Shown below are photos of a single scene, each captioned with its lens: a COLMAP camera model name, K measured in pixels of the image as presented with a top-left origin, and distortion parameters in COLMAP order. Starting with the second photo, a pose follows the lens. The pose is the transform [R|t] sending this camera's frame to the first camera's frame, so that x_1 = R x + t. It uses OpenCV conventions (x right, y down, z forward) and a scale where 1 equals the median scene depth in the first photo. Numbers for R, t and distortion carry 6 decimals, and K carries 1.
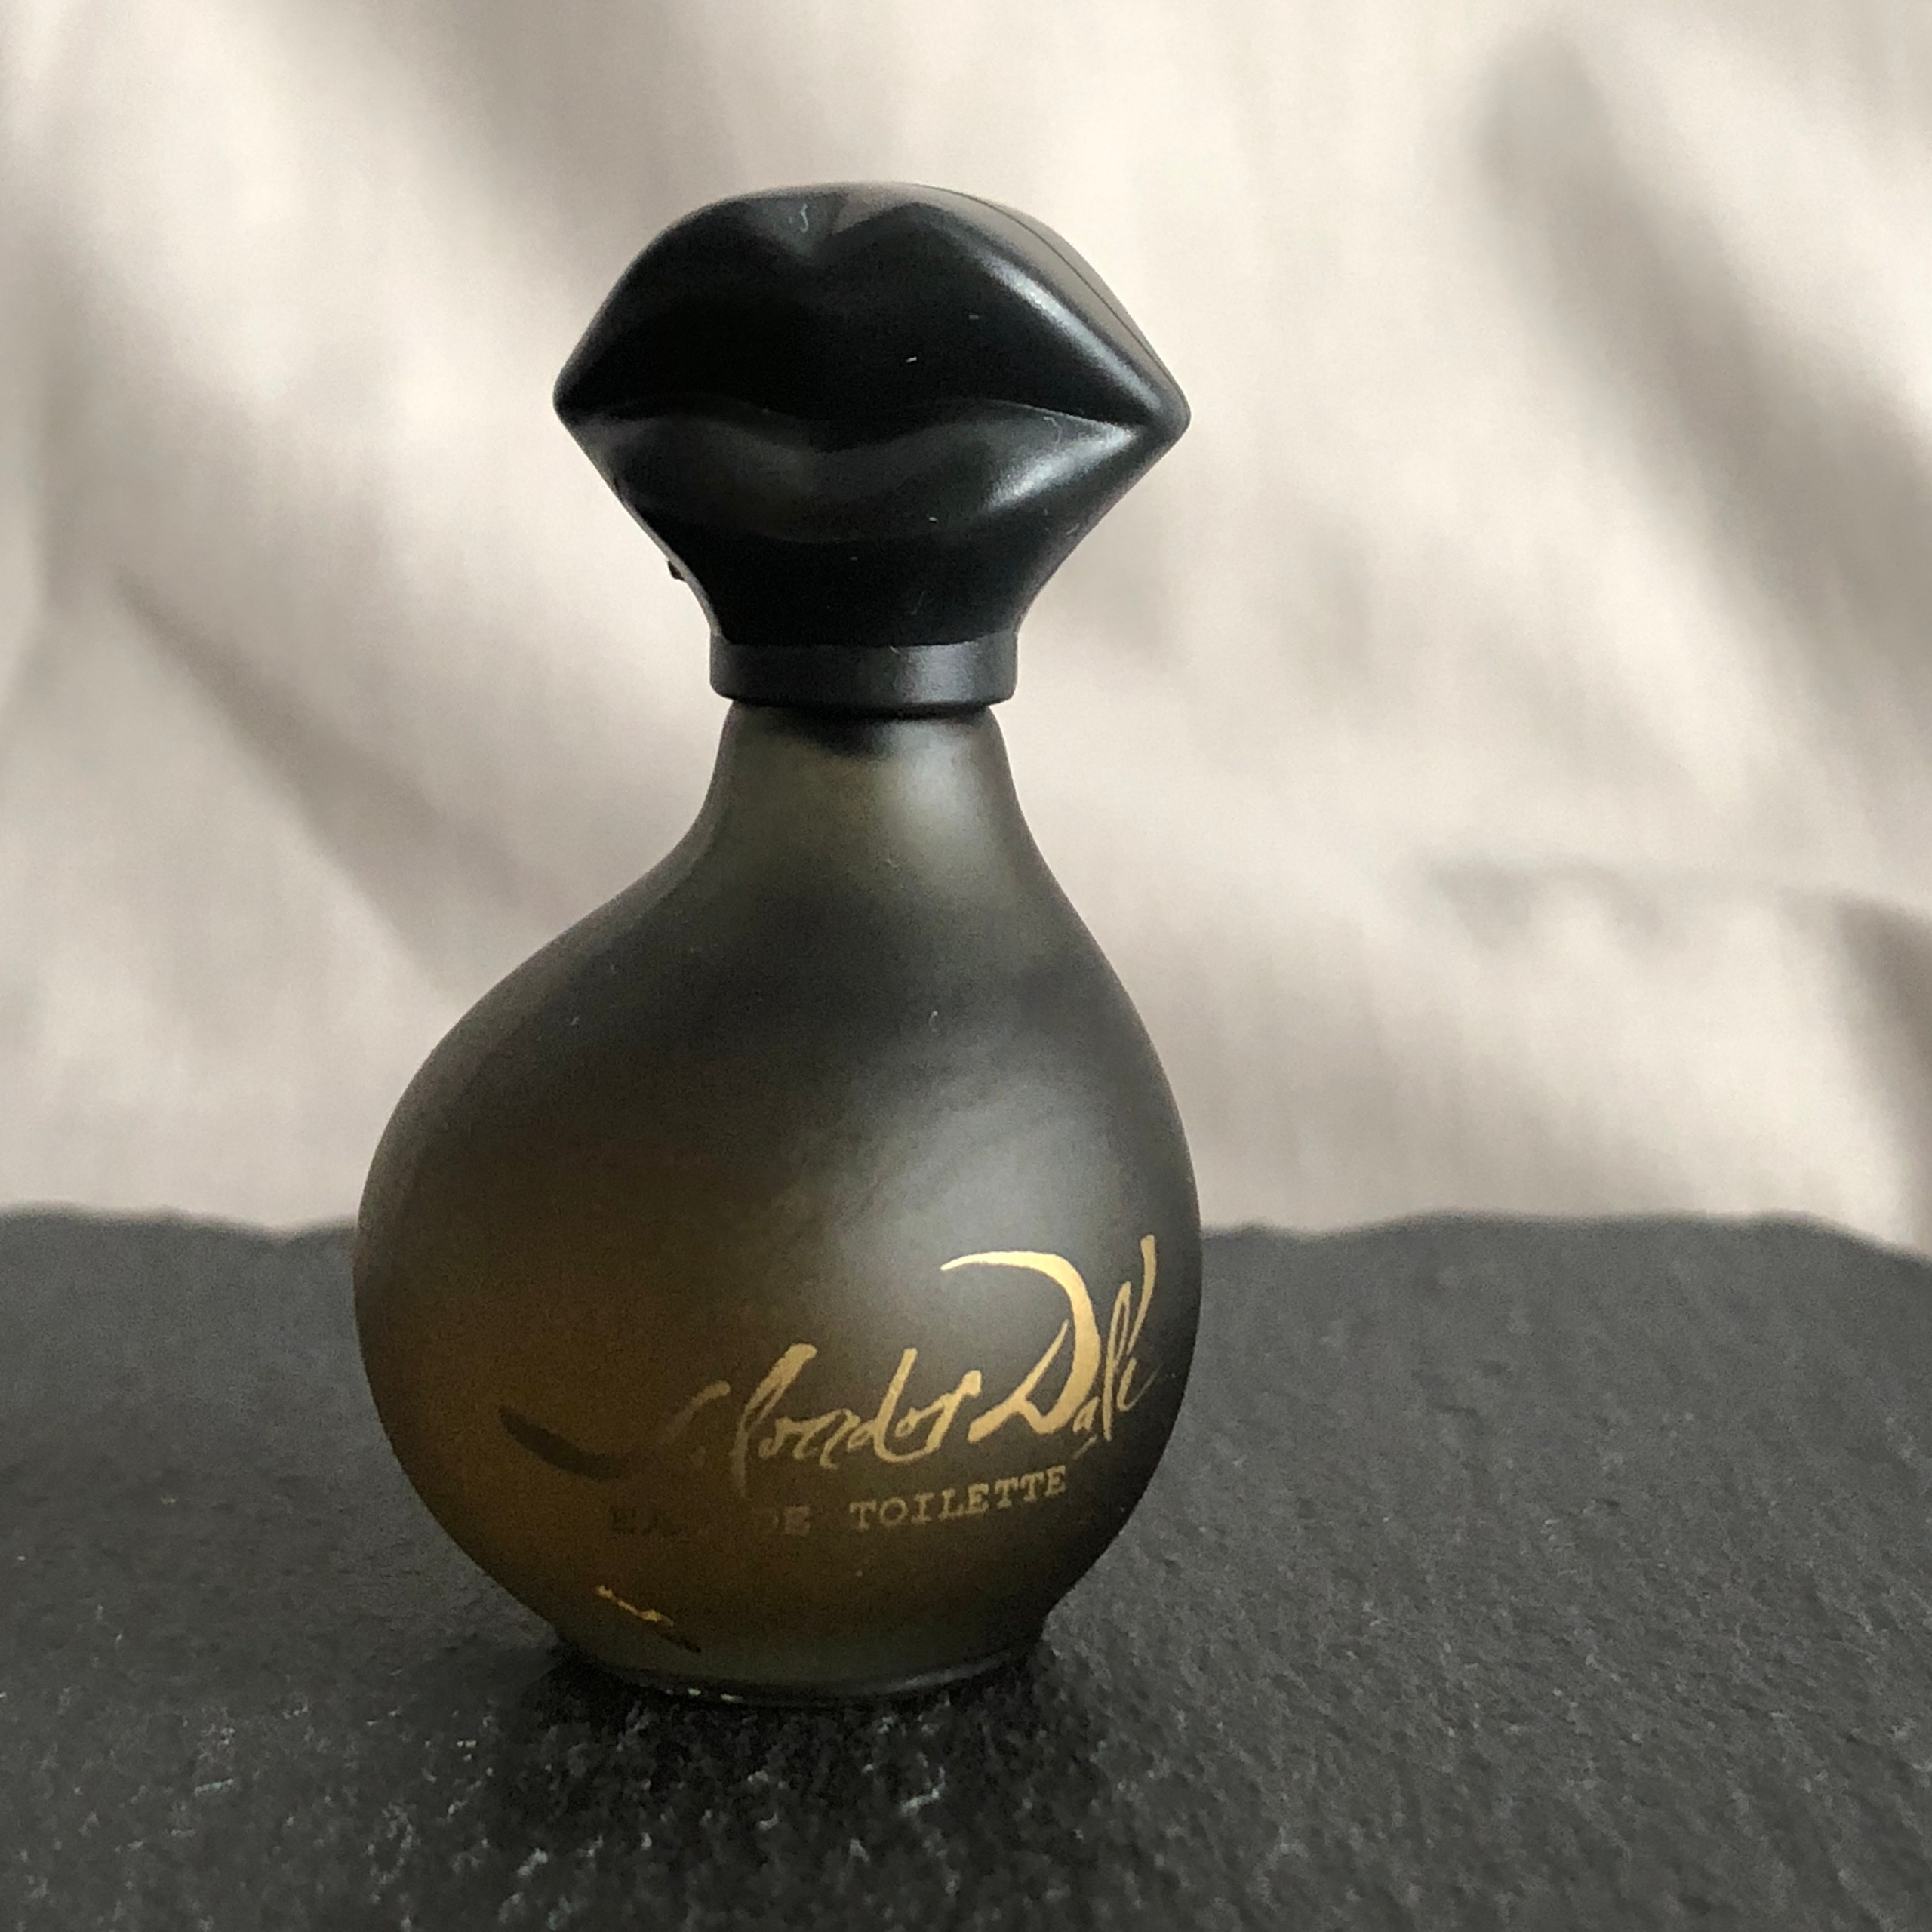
lens RADIAL K [[3870.0, 0, 966.0], [0, 3870.0, 966.0], [0, 0, 1]] dist [0.229708, -1.475134]
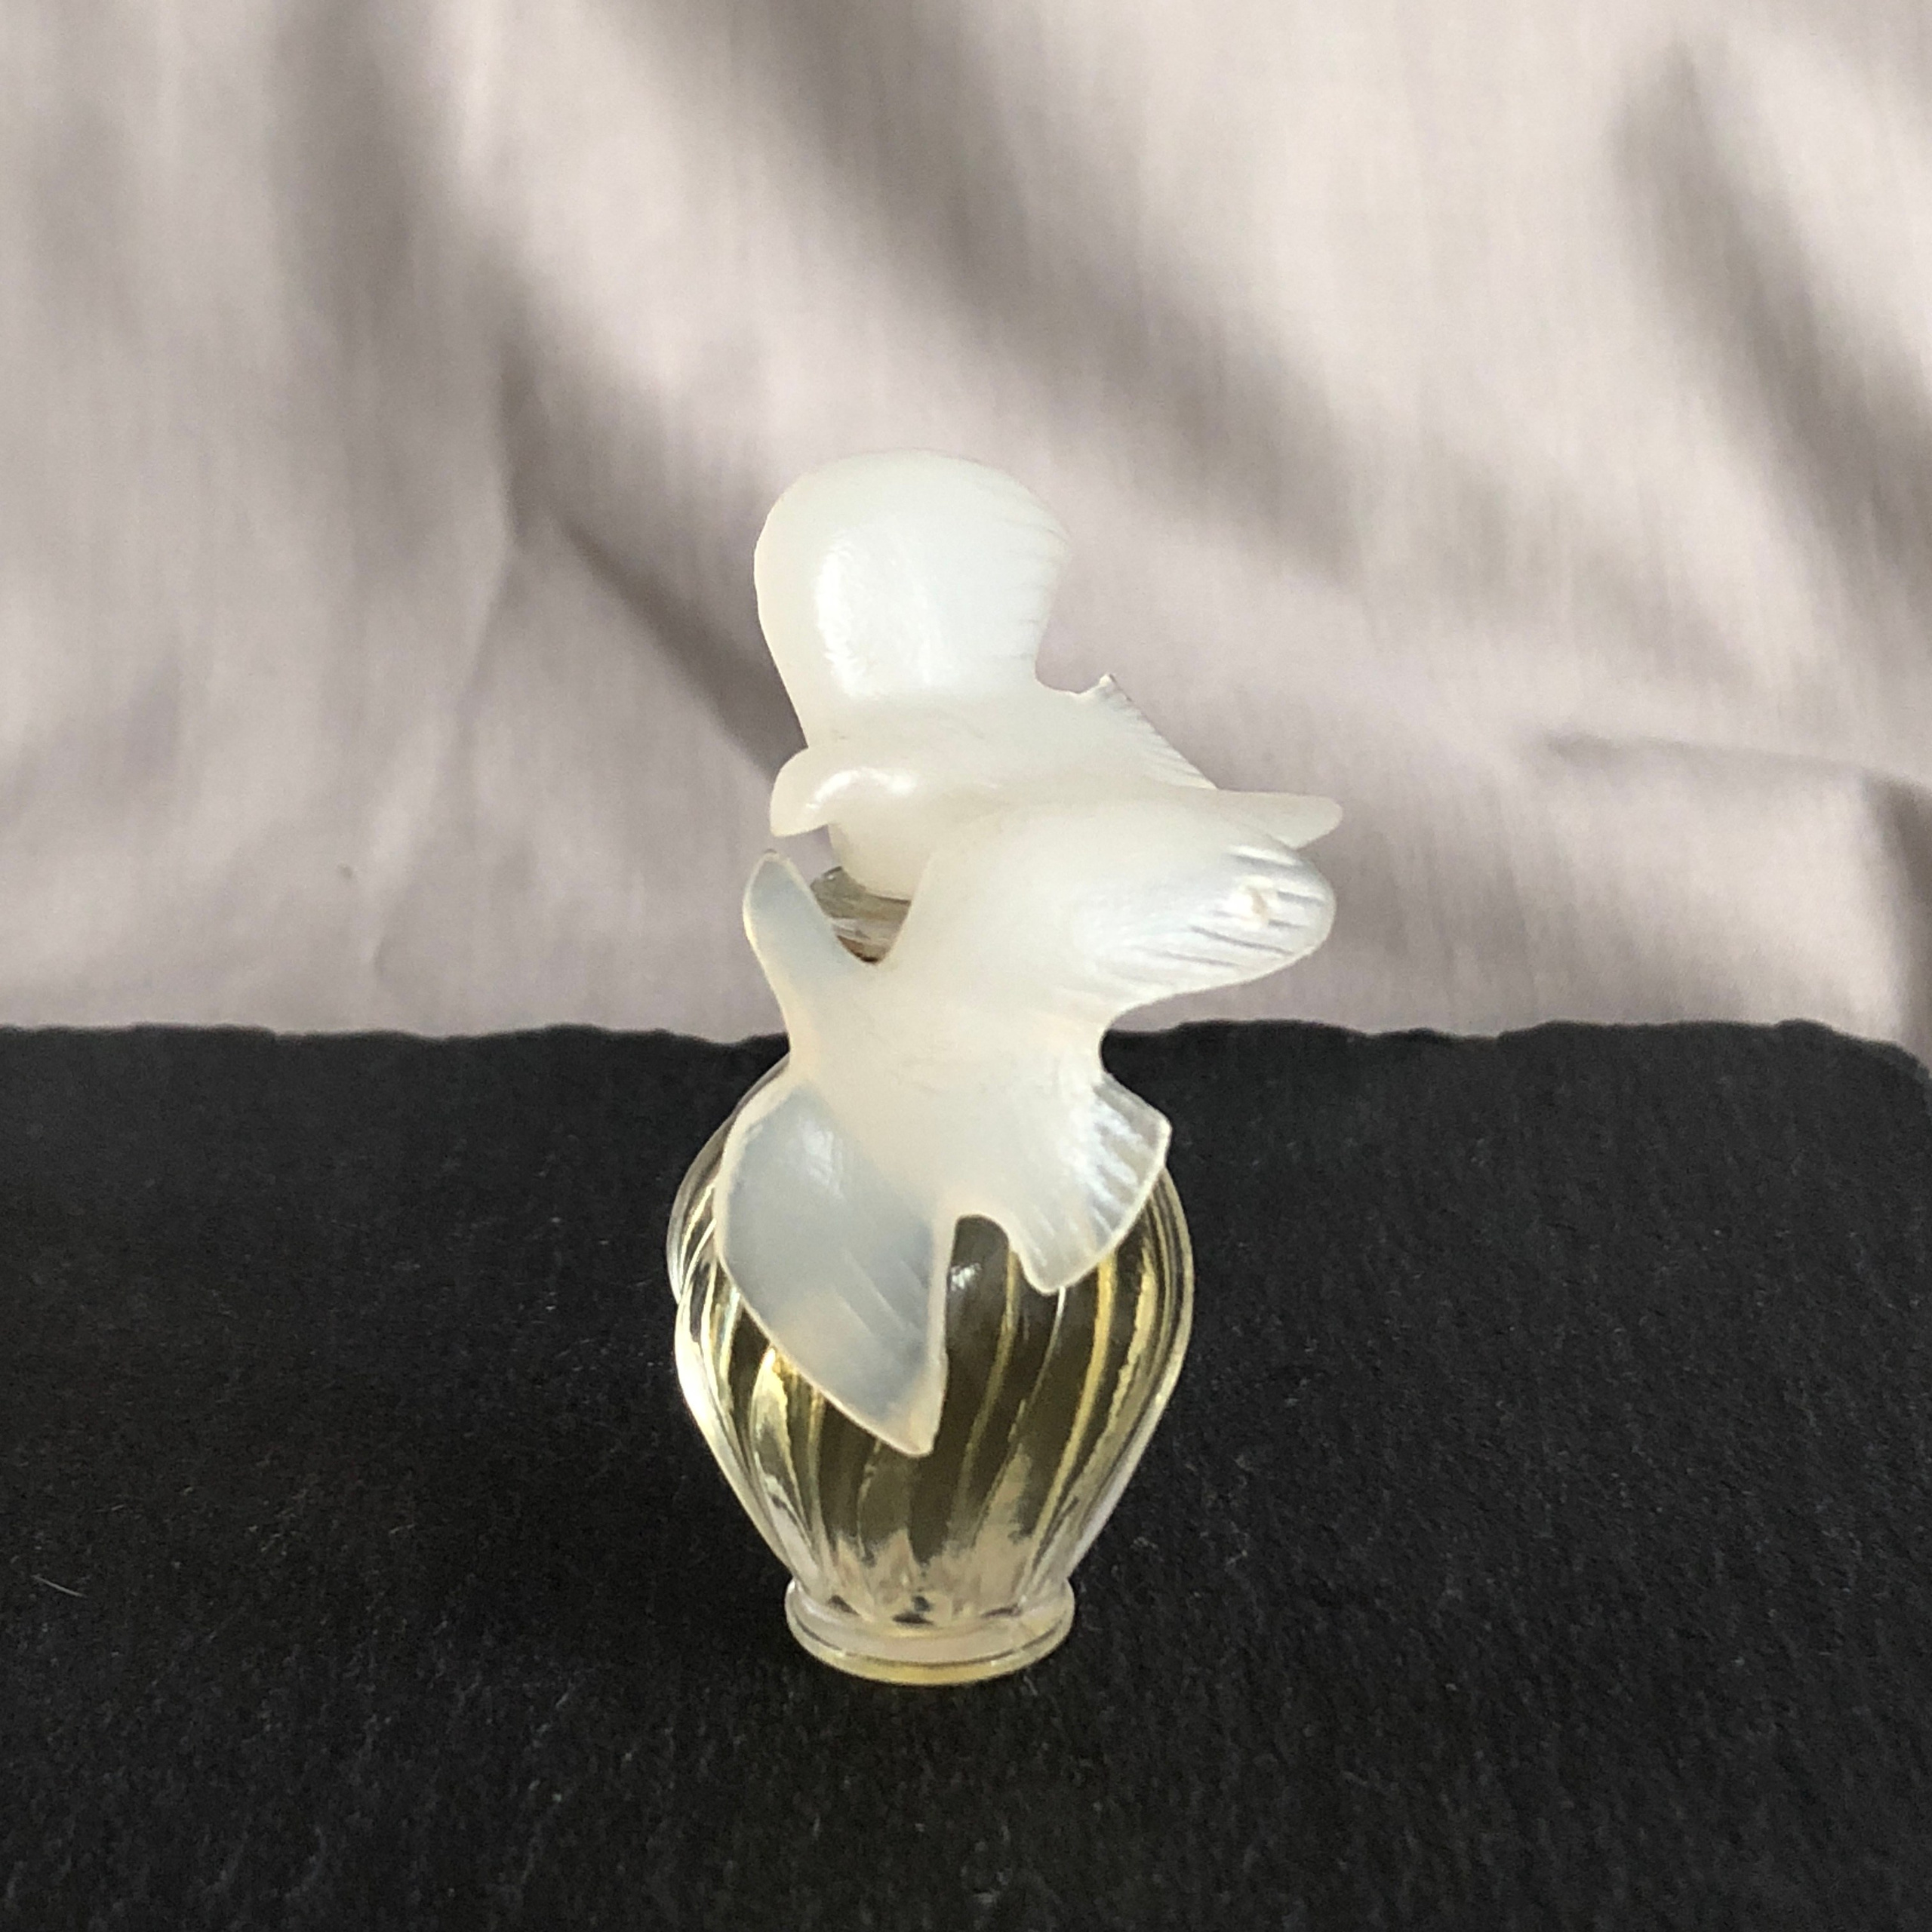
lens RADIAL K [[3870.0, 0, 966.0], [0, 3870.0, 966.0], [0, 0, 1]] dist [0.229708, -1.475134]
pose [[0.999281, -0.004898, -0.037585, -0.061985], [0.011328, 0.984883, 0.172852, -0.325209], [0.036170, -0.173153, 0.984230, -0.619043]]
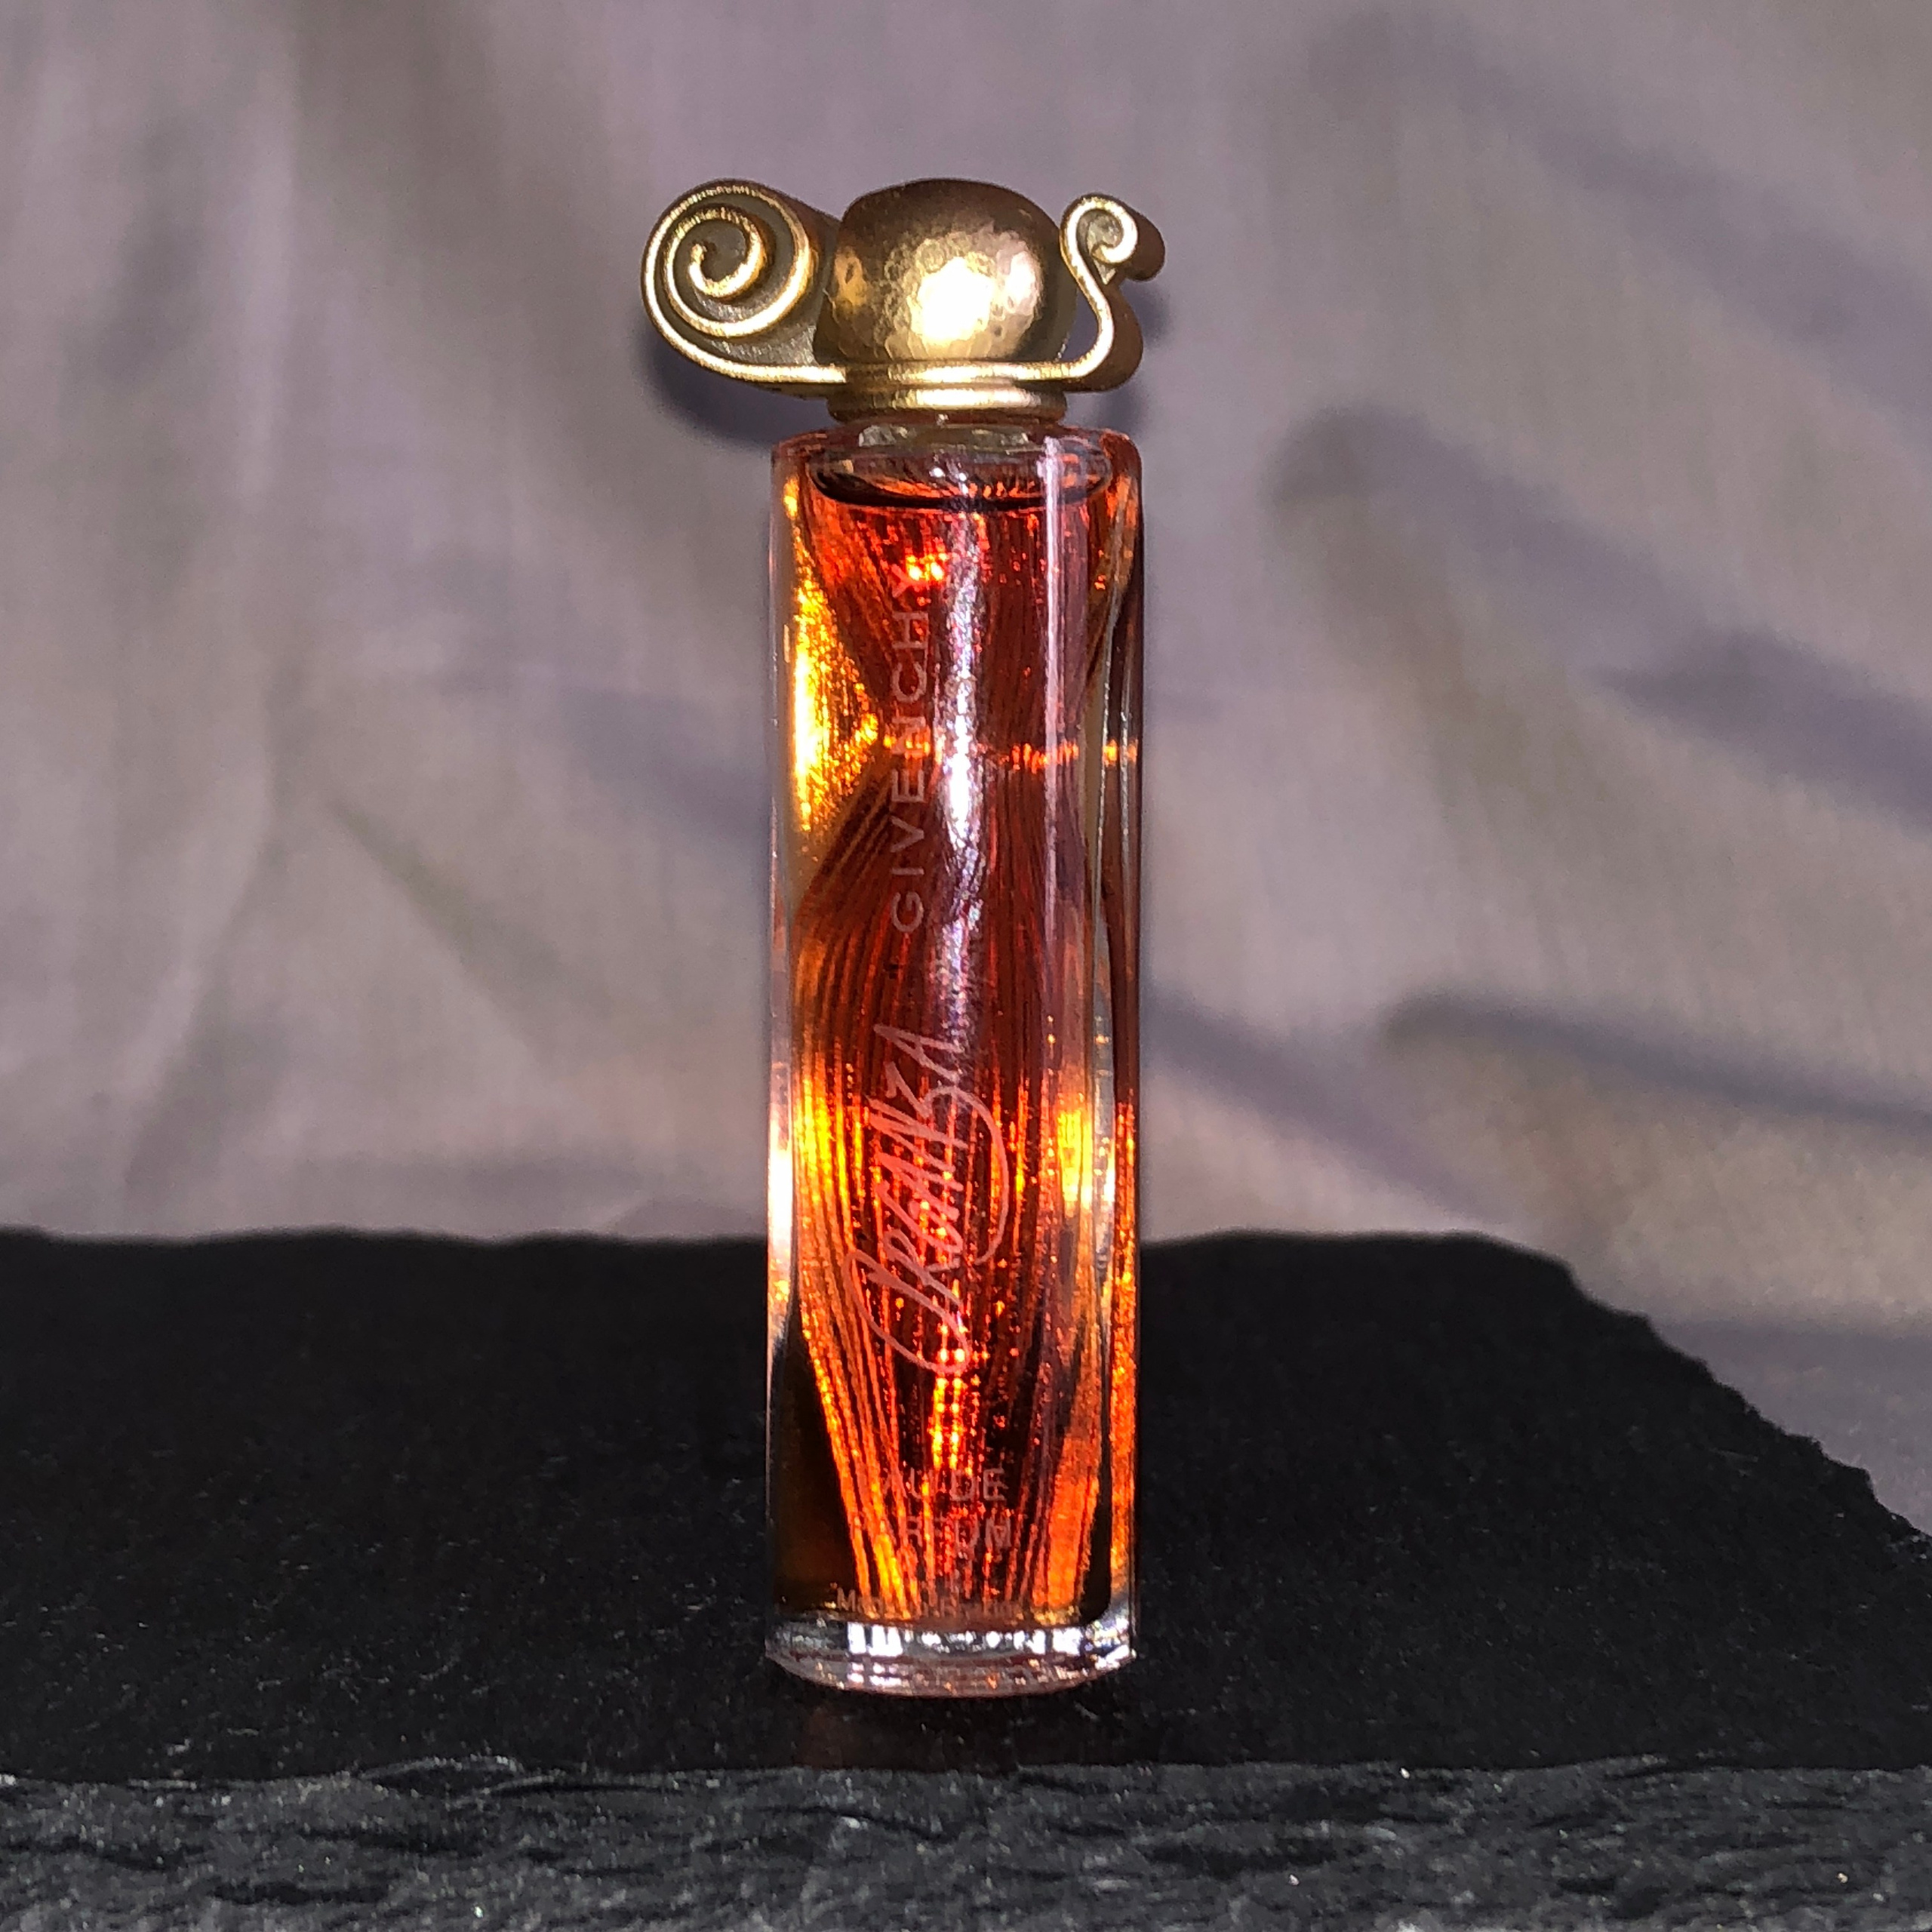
lens RADIAL K [[3870.0, 0, 966.0], [0, 3870.0, 966.0], [0, 0, 1]] dist [0.229708, -1.475134]
pose [[0.999374, 0.011693, 0.033379, -0.056036], [-0.010687, 0.999488, -0.030158, 0.029128], [-0.033714, 0.029782, 0.998988, -0.855700]]
